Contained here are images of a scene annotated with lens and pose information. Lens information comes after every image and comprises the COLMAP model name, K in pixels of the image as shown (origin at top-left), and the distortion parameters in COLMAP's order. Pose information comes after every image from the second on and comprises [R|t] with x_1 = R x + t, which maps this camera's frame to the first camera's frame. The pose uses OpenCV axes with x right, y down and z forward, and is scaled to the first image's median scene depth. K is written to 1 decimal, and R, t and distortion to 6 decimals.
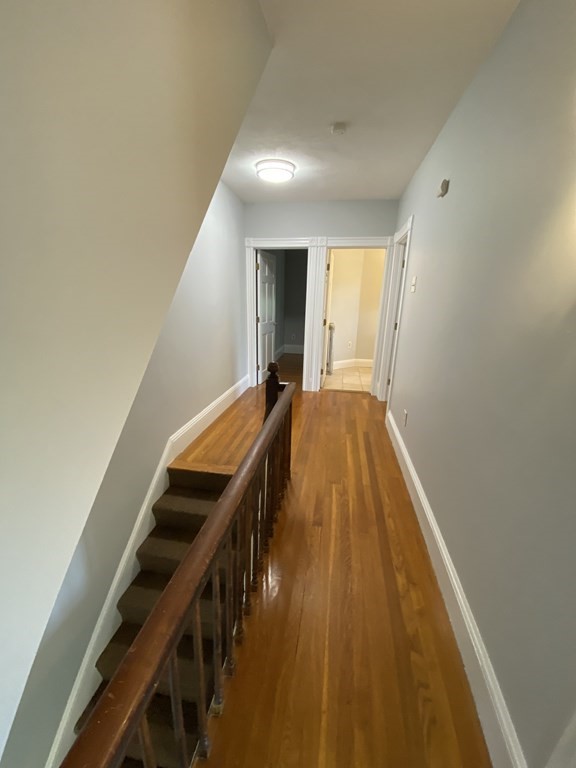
lens RADIAL K [[310.7, 0, 288.0], [0, 310.7, 384.0], [0, 0, 1]] dist [0.024037, -0.019852]
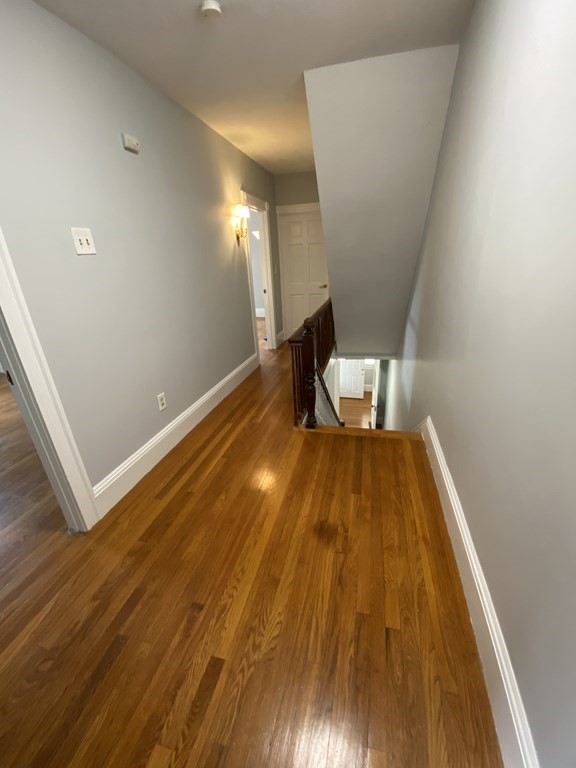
lens RADIAL K [[310.7, 0, 288.0], [0, 310.7, 384.0], [0, 0, 1]] dist [0.024037, -0.019852]
pose [[-0.996555, -0.000934, 0.082933, -0.058413], [0.050744, 0.784075, 0.618588, -0.496781], [-0.065604, 0.620665, -0.781326, 1.775611]]
